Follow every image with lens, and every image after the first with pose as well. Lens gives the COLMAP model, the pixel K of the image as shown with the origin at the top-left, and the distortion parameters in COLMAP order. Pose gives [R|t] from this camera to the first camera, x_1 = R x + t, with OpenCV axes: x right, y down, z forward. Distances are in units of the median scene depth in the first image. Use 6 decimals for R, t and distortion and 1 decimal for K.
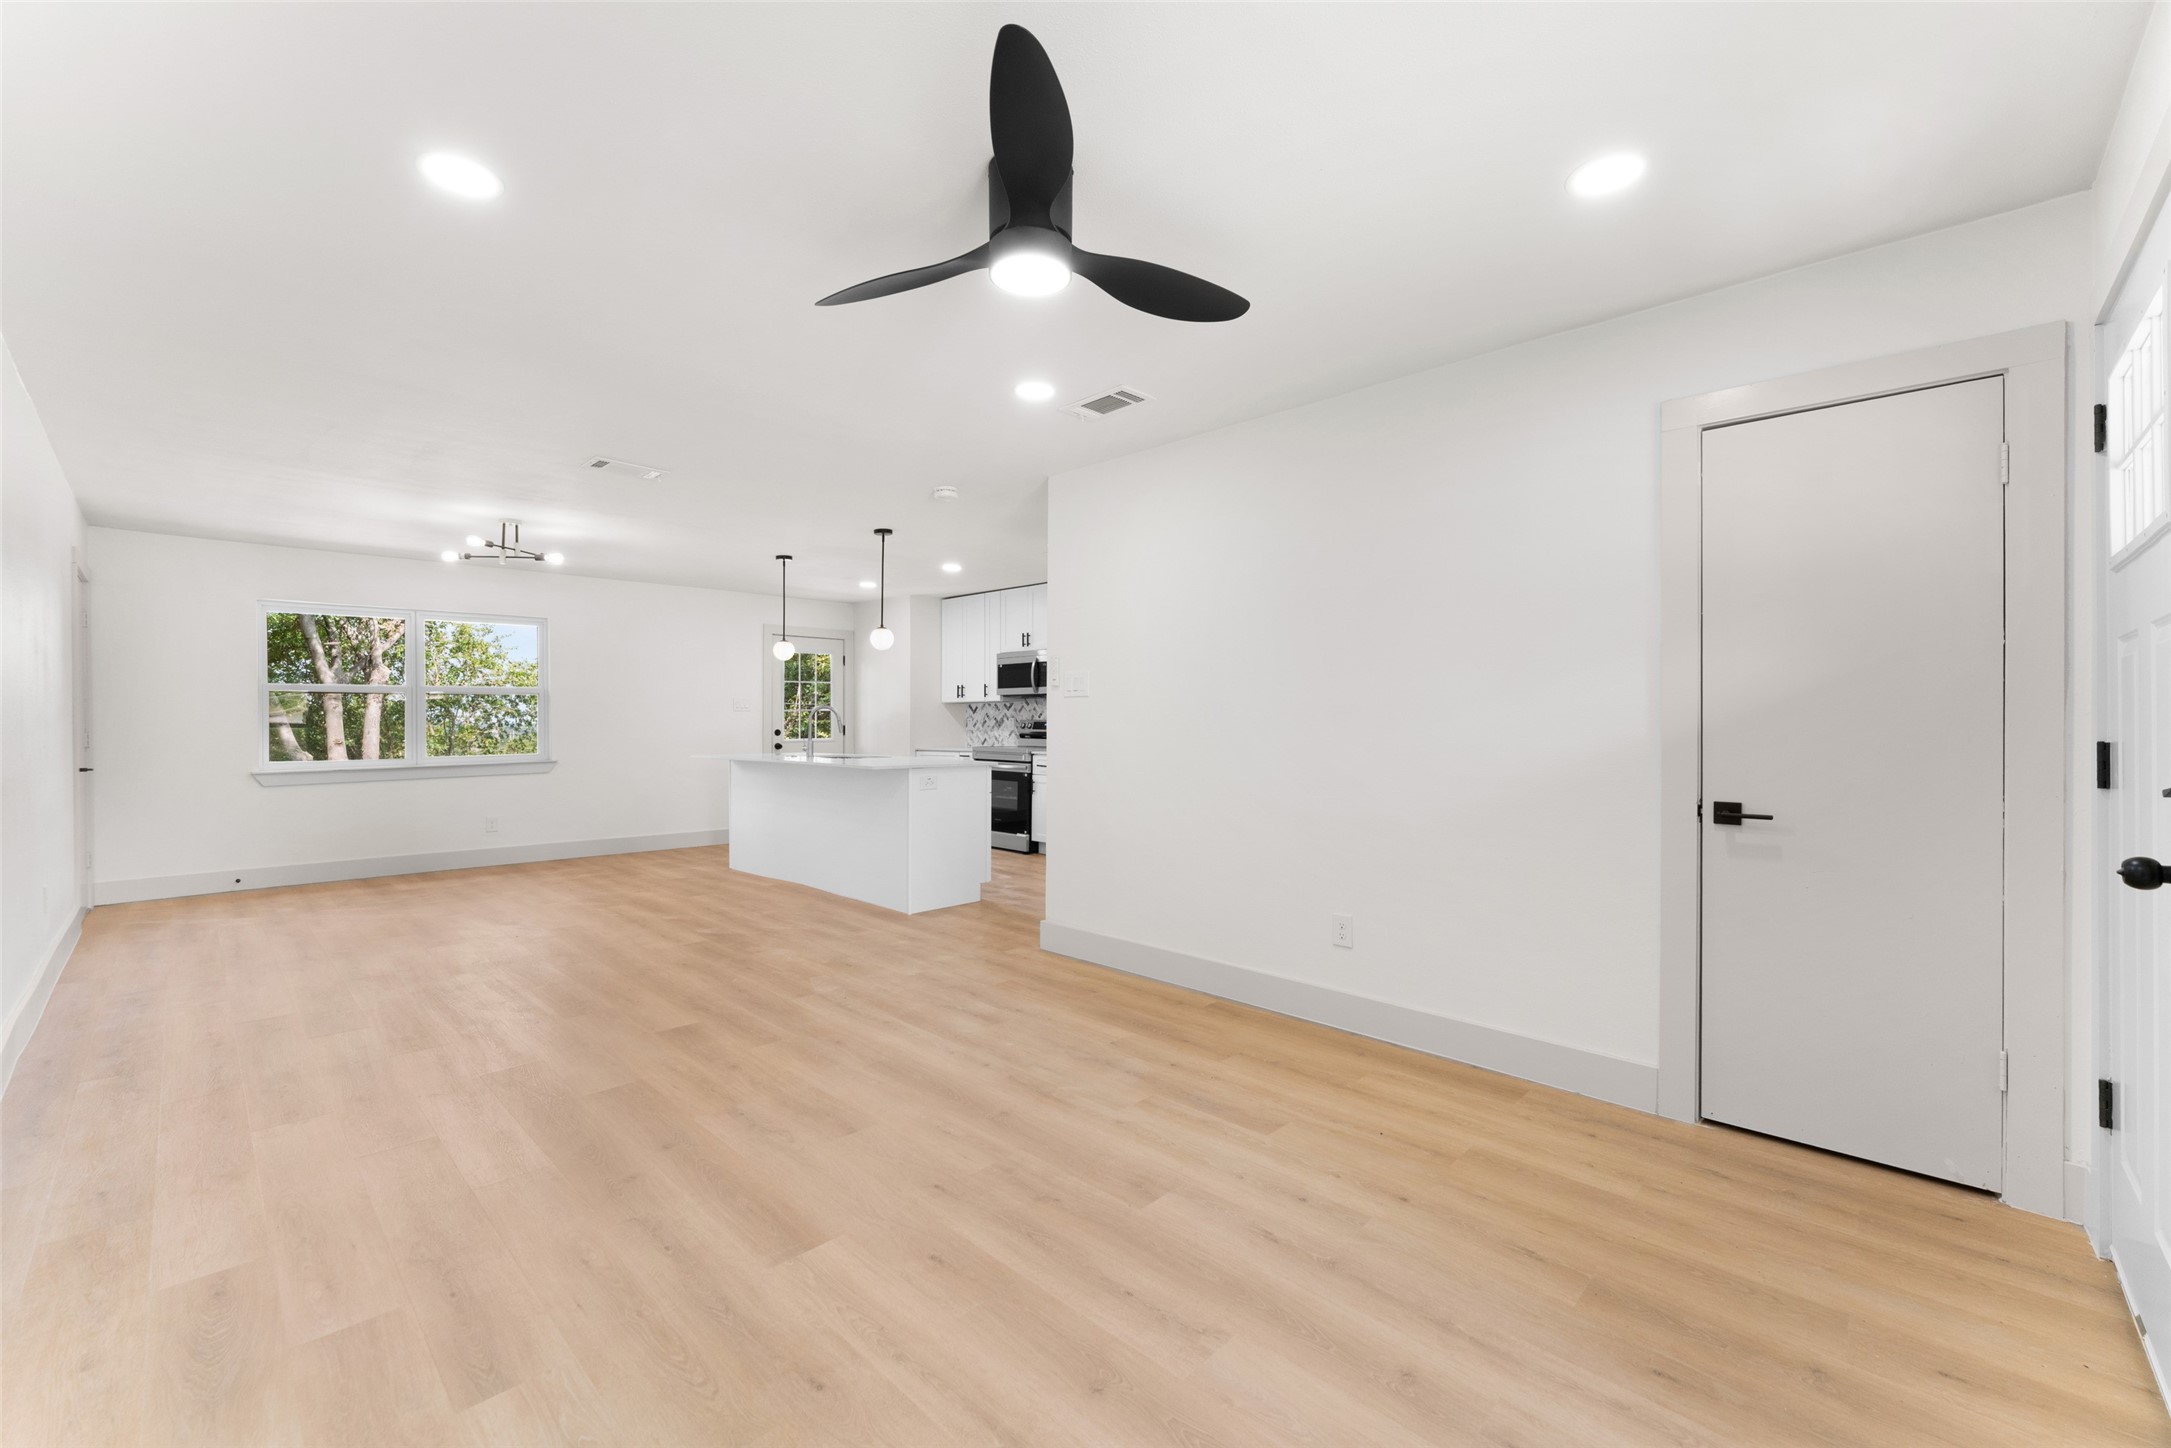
lens RADIAL K [[865.4, 0, 1076.2], [0, 865.4, 723.5], [0, 0, 1]] dist [-0.001805, -0.000021]
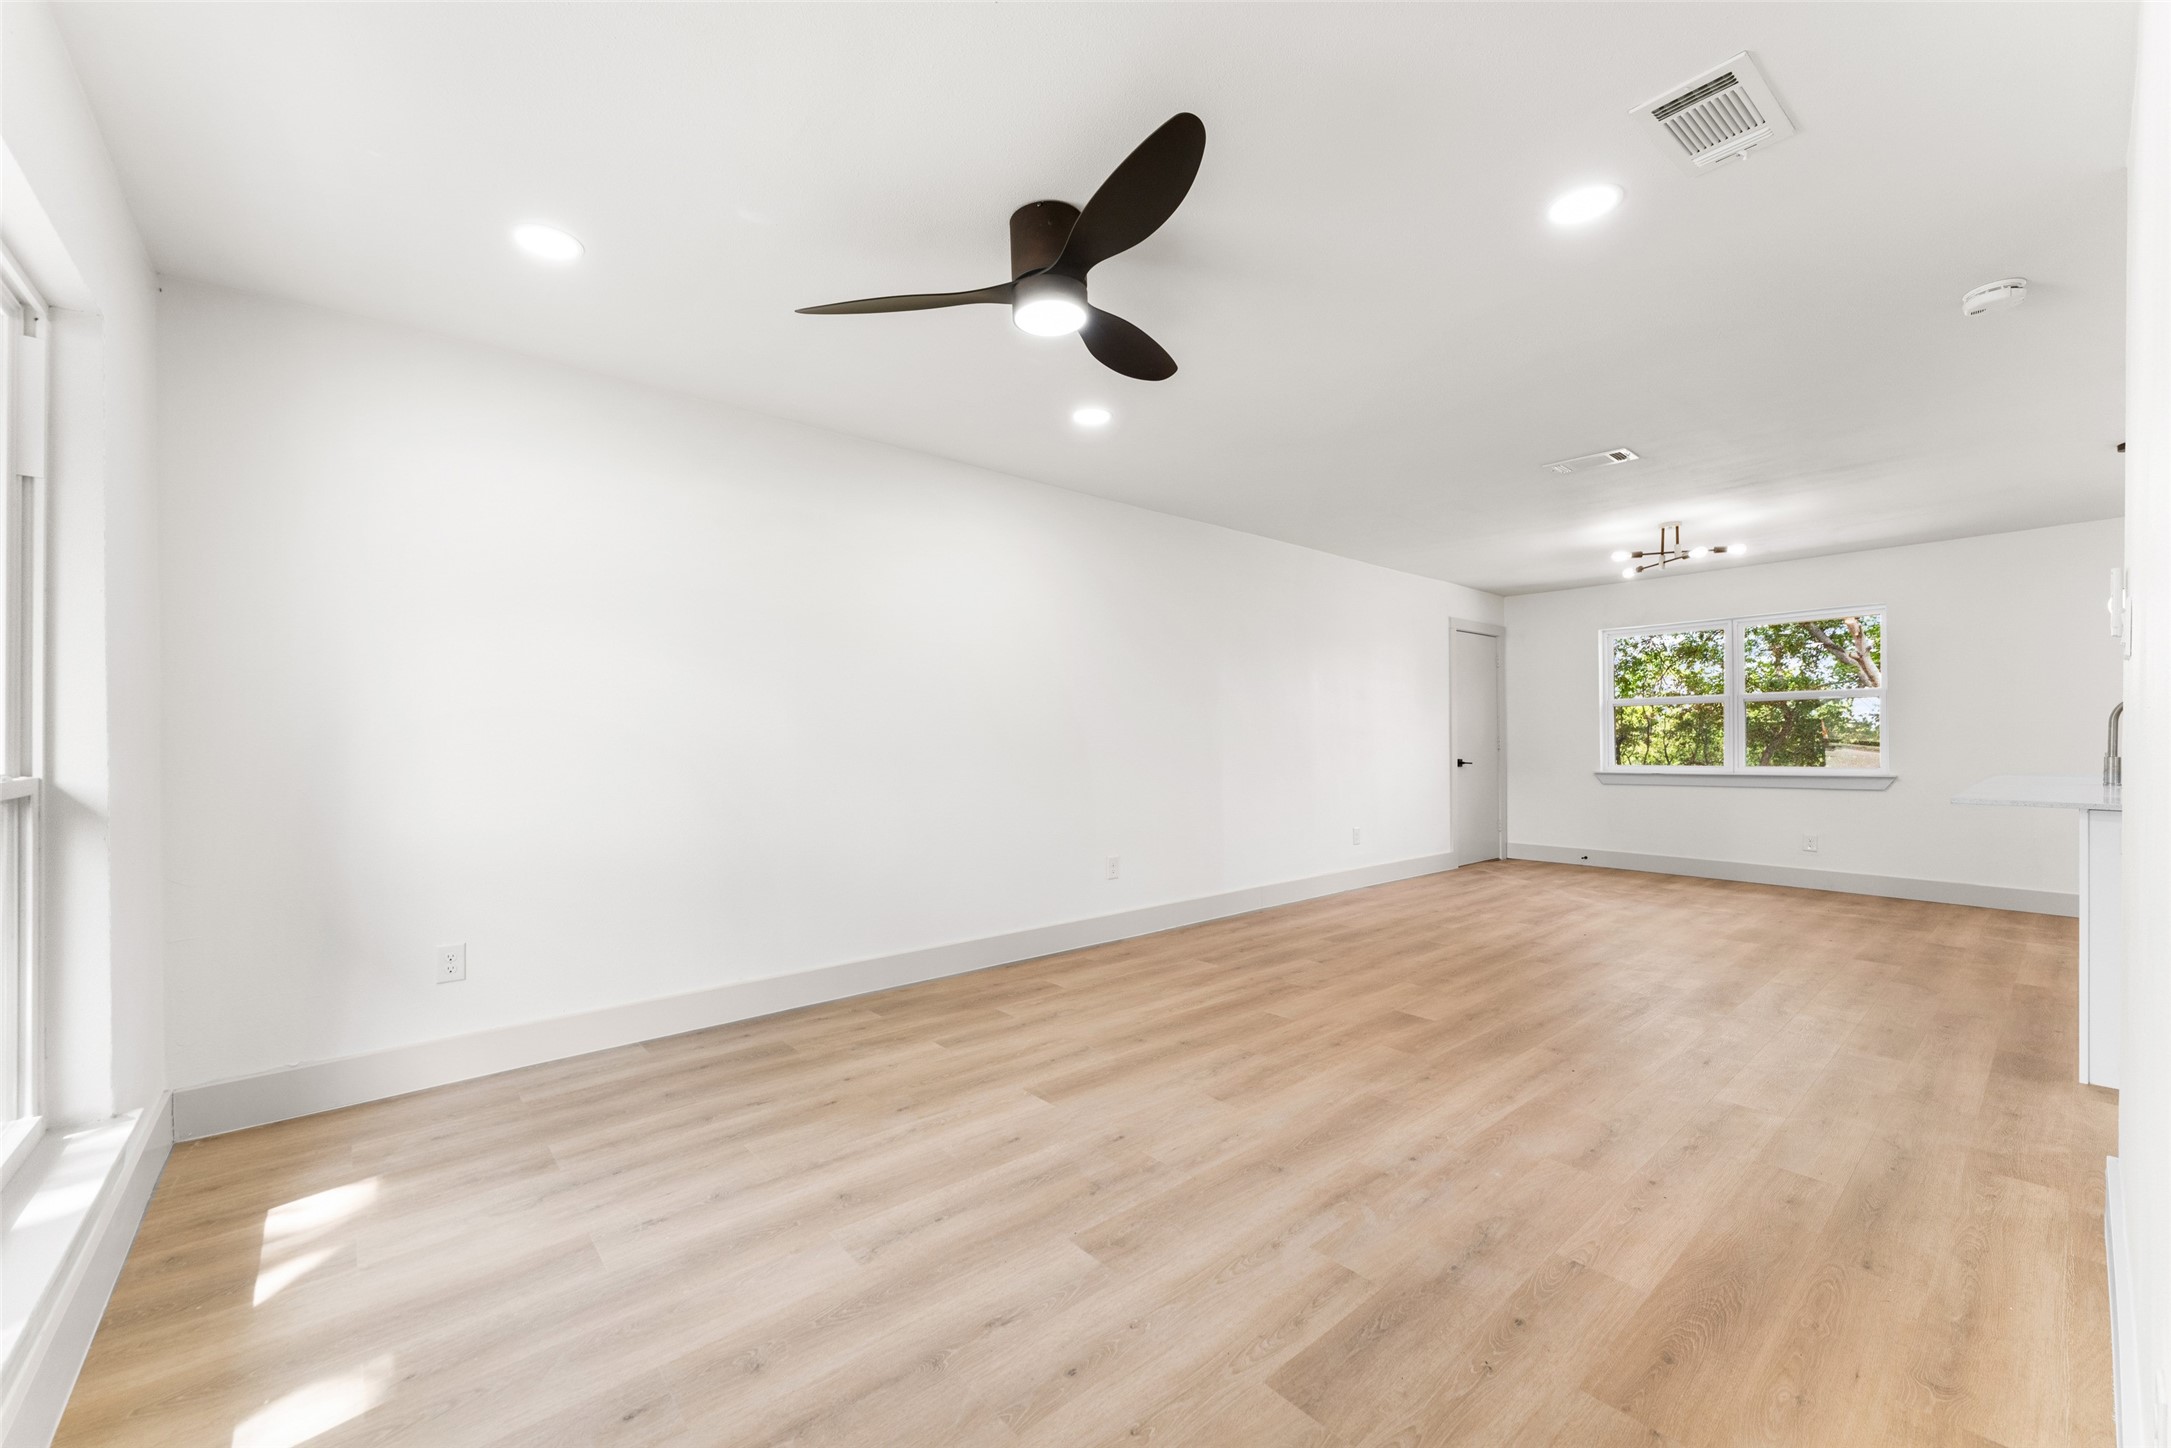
lens RADIAL K [[865.4, 0, 1072.3], [0, 865.4, 729.5], [0, 0, 1]] dist [-0.001805, -0.000021]
pose [[-0.100852, -0.009387, -0.994857, 0.728469], [0.002833, 0.999949, -0.009722, 0.012001], [0.994897, -0.003799, -0.100820, 0.790863]]
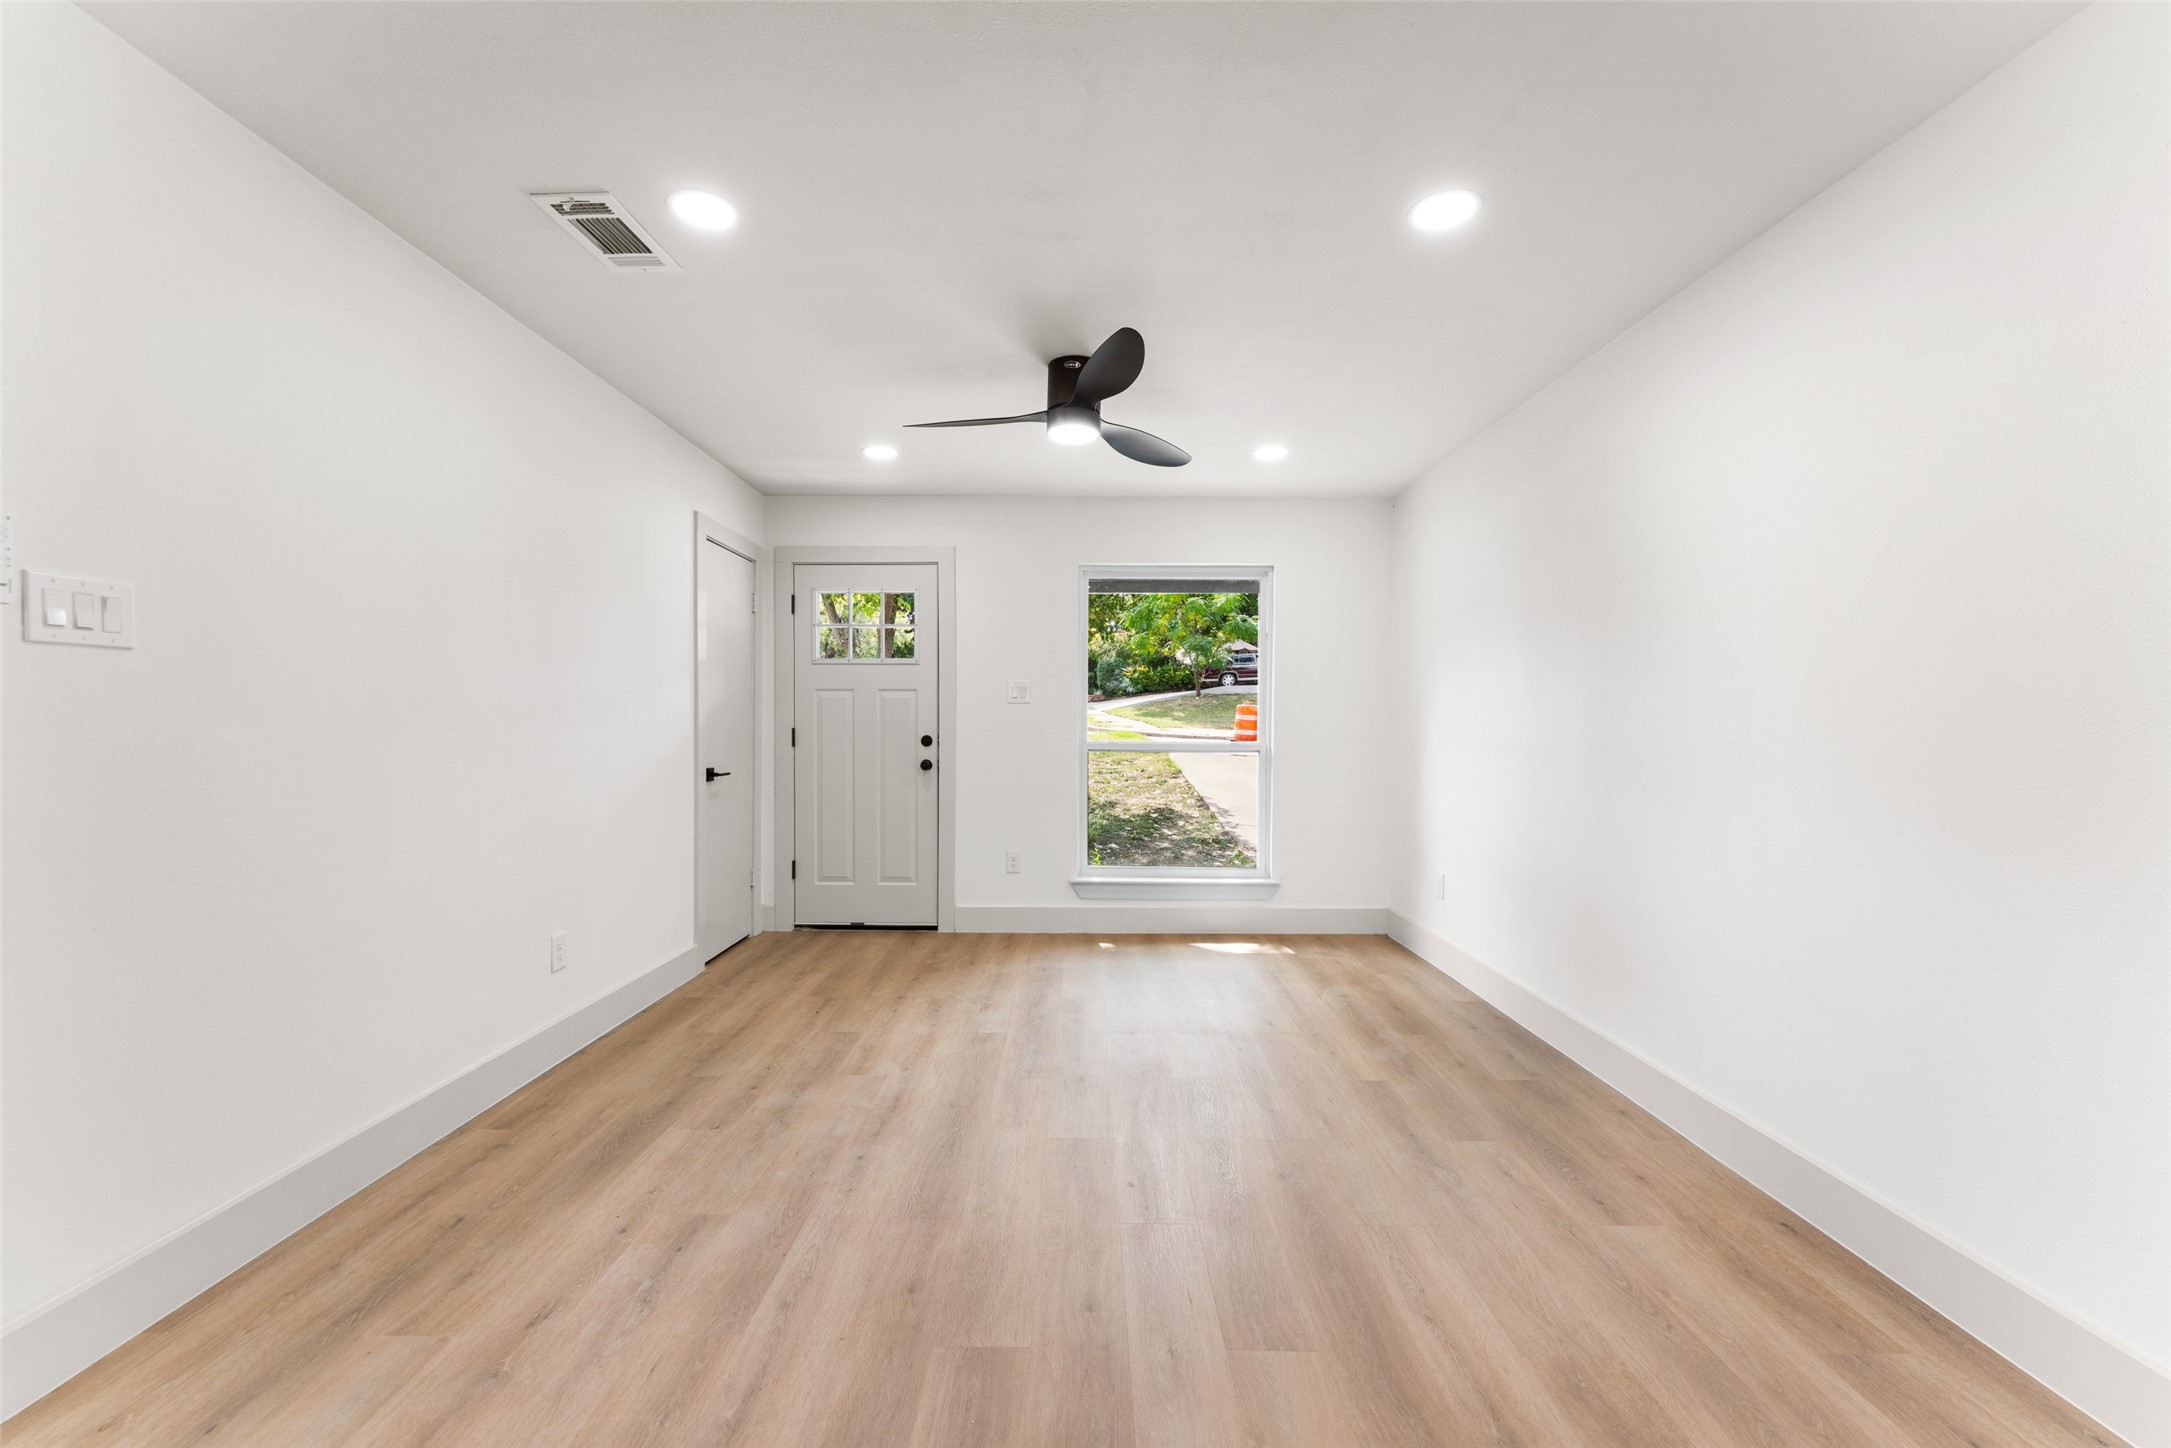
lens RADIAL K [[865.4, 0, 1077.1], [0, 865.4, 727.7], [0, 0, 1]] dist [-0.001805, -0.000021]
pose [[-0.689417, -0.011307, 0.724276, -0.824253], [-0.010146, 0.999931, 0.005953, -0.003256], [-0.724293, -0.003244, -0.689484, 1.433950]]
